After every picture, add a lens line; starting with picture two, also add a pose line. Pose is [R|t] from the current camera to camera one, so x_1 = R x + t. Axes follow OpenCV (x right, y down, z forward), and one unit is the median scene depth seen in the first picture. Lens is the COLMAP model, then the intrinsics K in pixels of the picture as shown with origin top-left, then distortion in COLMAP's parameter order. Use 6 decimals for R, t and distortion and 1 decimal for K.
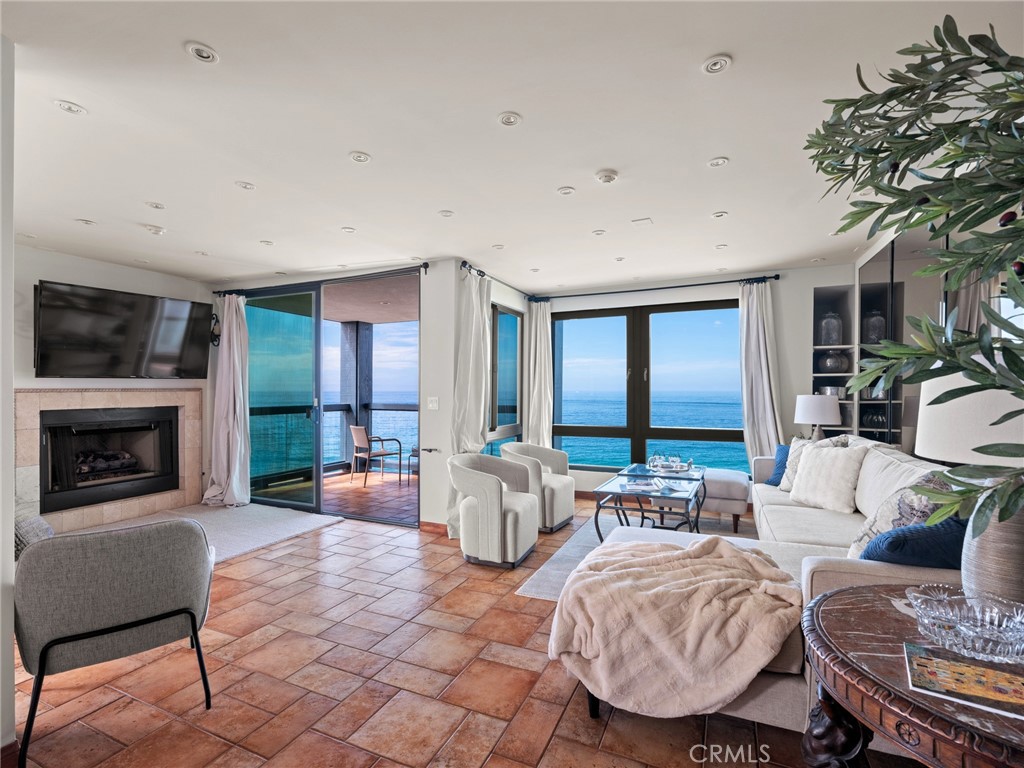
lens RADIAL K [[474.0, 0, 512.1], [0, 474.0, 390.4], [0, 0, 1]] dist [0.002527, 0.000295]
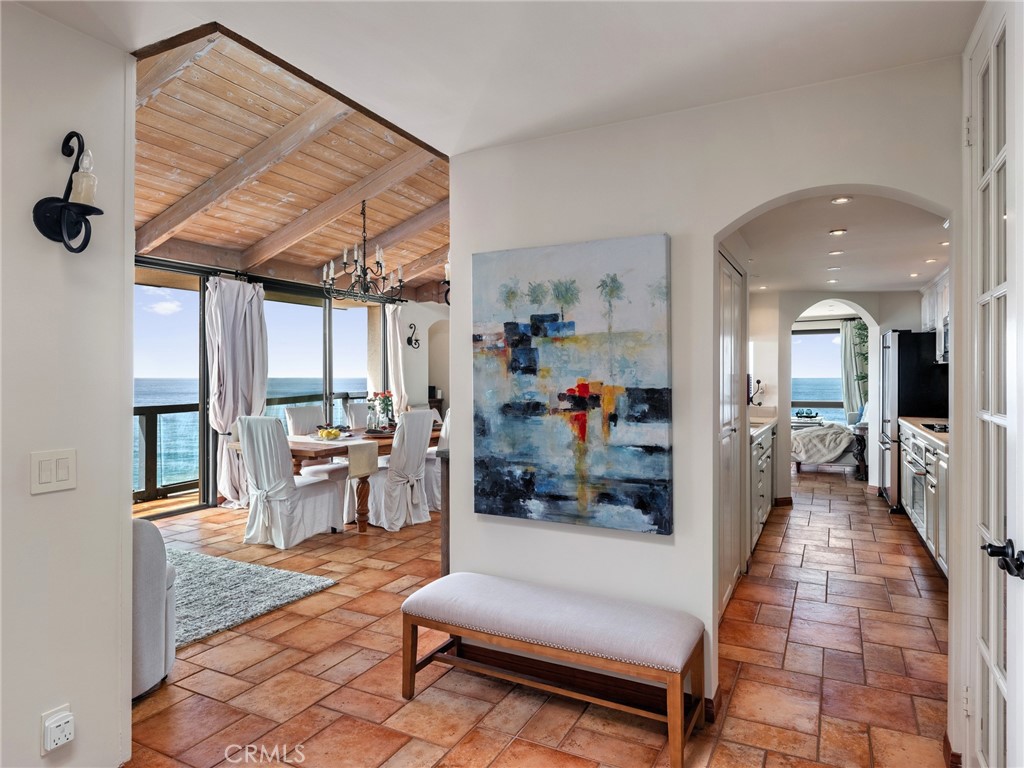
lens RADIAL K [[614.6, 0, 513.9], [0, 614.6, 377.9], [0, 0, 1]] dist [0.000892, -0.001089]
pose [[0.998953, -0.005191, -0.045449, -0.651408], [0.005343, 0.999981, 0.003229, -0.017299], [0.045432, -0.003469, 0.998961, -1.382624]]
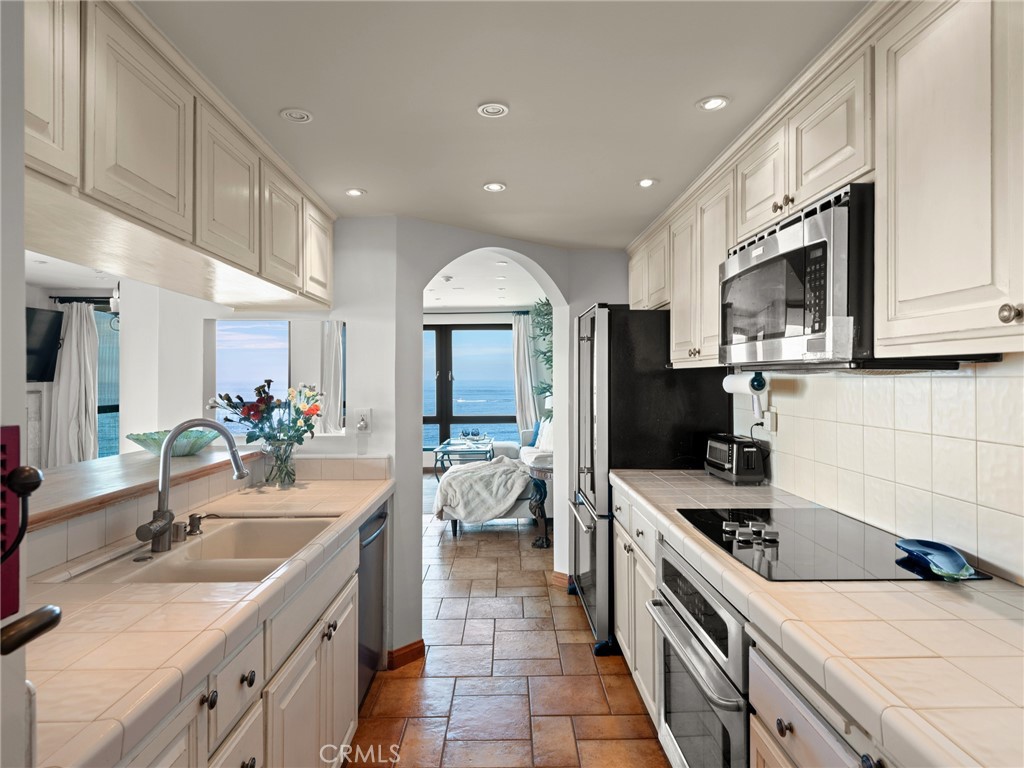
lens RADIAL K [[614.6, 0, 513.9], [0, 614.6, 377.9], [0, 0, 1]] dist [0.000892, -0.001089]
pose [[0.903679, -0.005137, 0.428180, -0.313811], [0.005645, 0.999984, 0.000084, -0.027856], [-0.428174, 0.002341, 0.903693, -0.678864]]
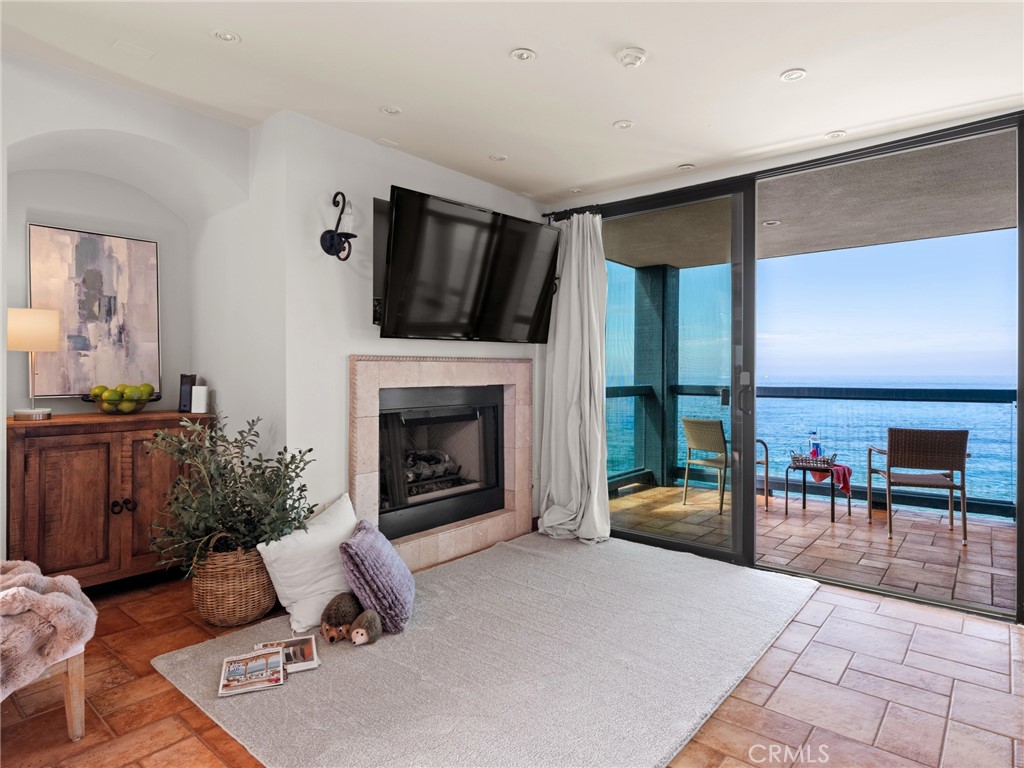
lens RADIAL K [[571.5, 0, 509.1], [0, 571.5, 363.5], [0, 0, 1]] dist [0.001544, 0.000128]
pose [[0.965327, -0.009102, -0.260884, -0.500928], [0.003848, 0.999779, -0.020646, 0.019998], [0.261015, 0.018926, 0.965149, 0.226996]]
